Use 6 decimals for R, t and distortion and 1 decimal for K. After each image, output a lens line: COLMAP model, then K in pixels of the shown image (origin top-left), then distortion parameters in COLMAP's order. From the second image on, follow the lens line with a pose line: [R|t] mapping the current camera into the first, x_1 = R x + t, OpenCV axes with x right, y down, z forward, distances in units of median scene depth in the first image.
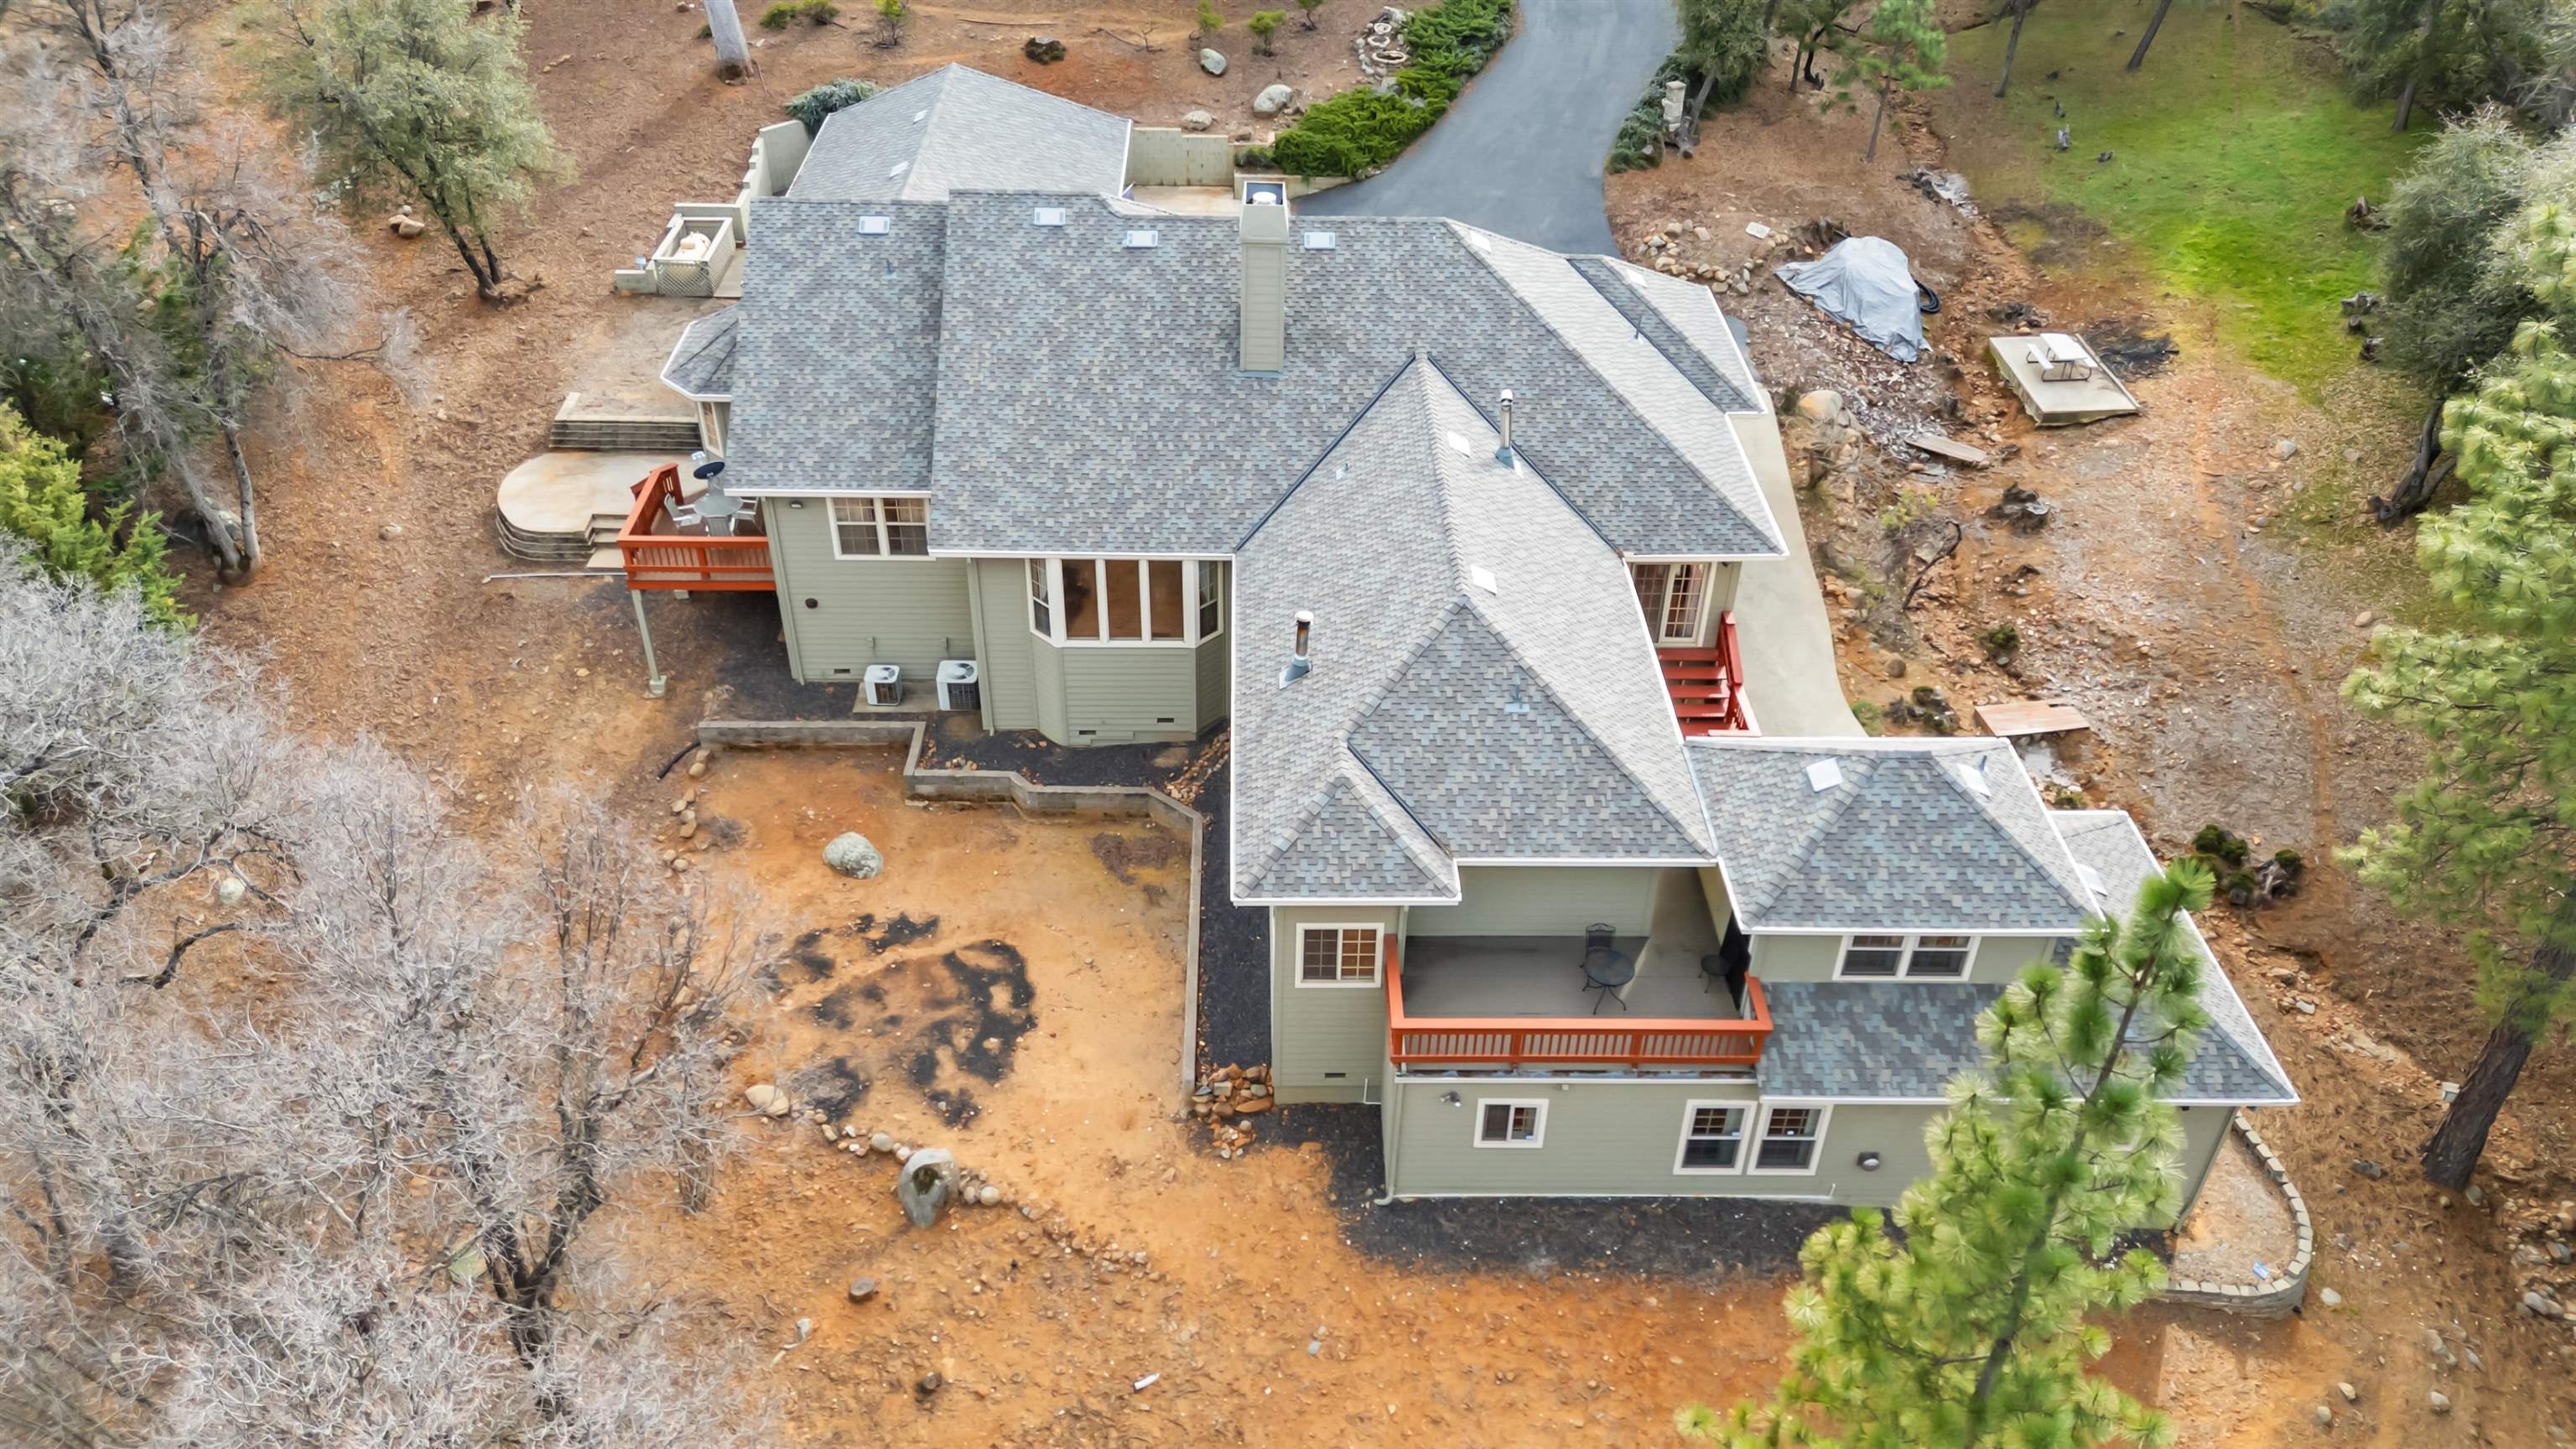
lens RADIAL K [[1859.2, 0, 1288.4], [0, 1859.2, 697.6], [0, 0, 1]] dist [0.102307, -0.127125]
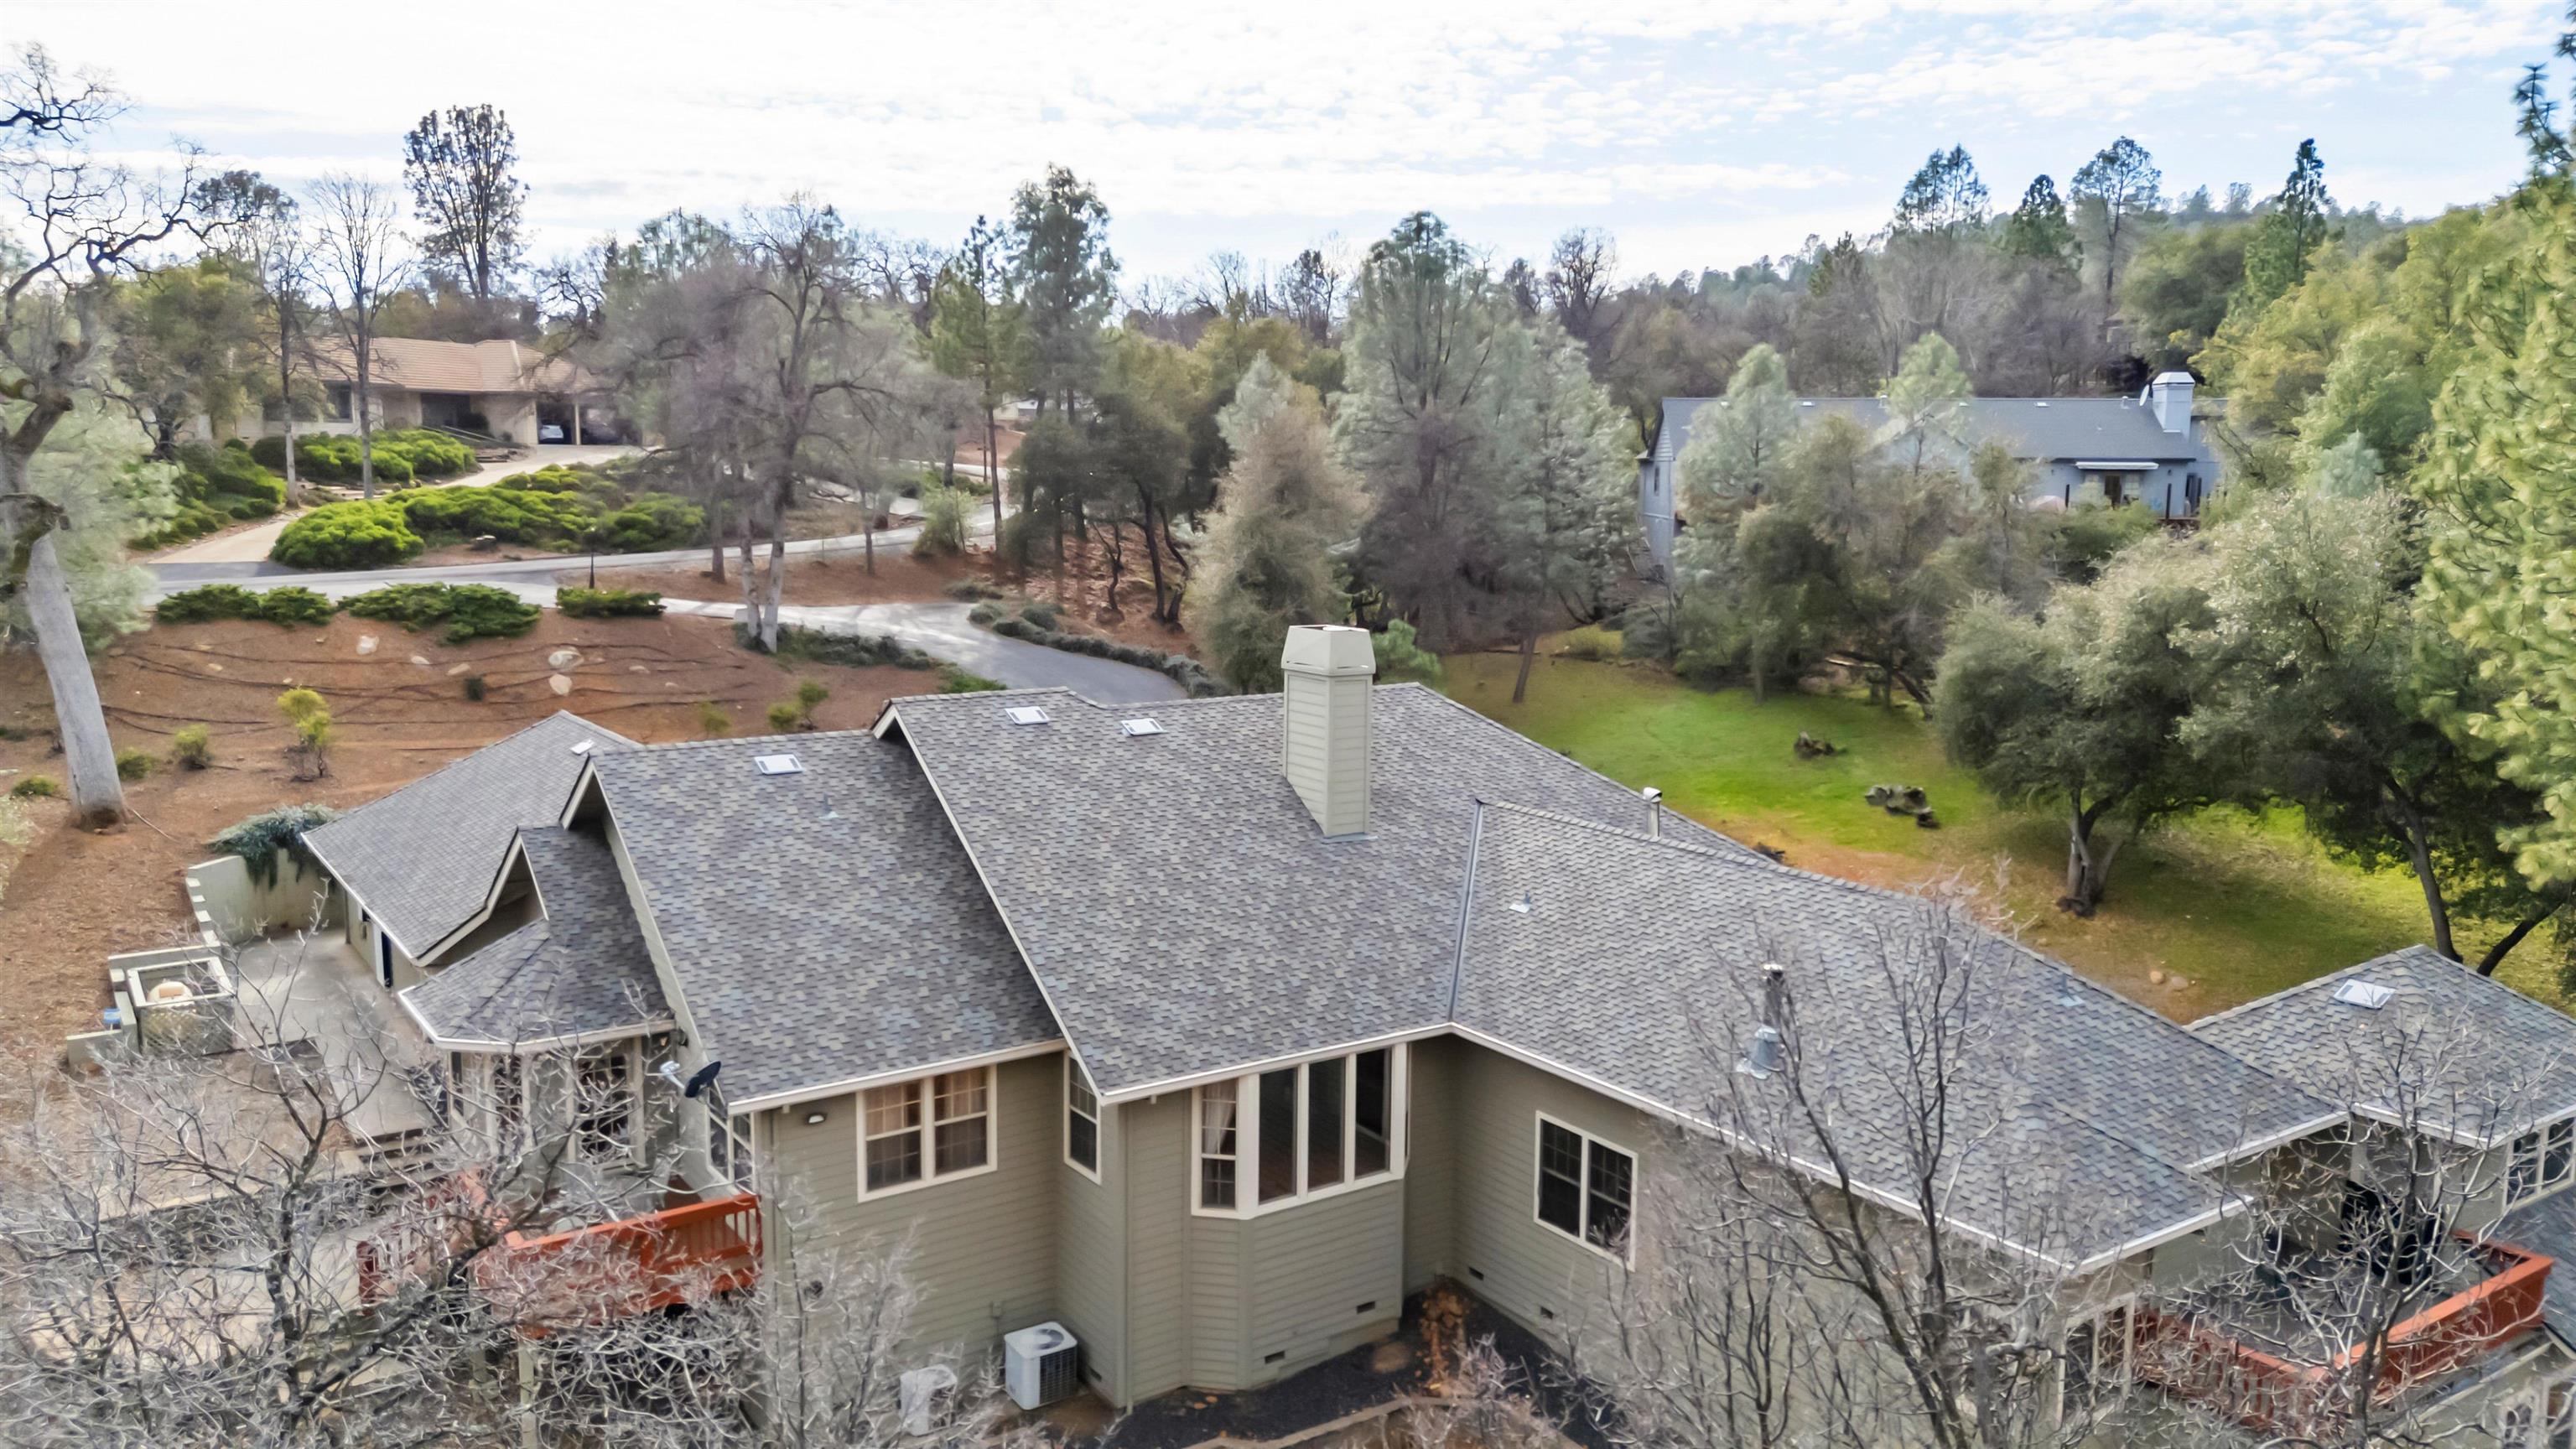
lens RADIAL K [[1859.2, 0, 1288.4], [0, 1859.2, 697.6], [0, 0, 1]] dist [0.102307, -0.127125]
pose [[0.828885, -0.074042, 0.554497, -0.471774], [0.329330, 0.865824, -0.376683, 0.071039], [-0.452207, 0.494840, 0.742053, 0.357506]]
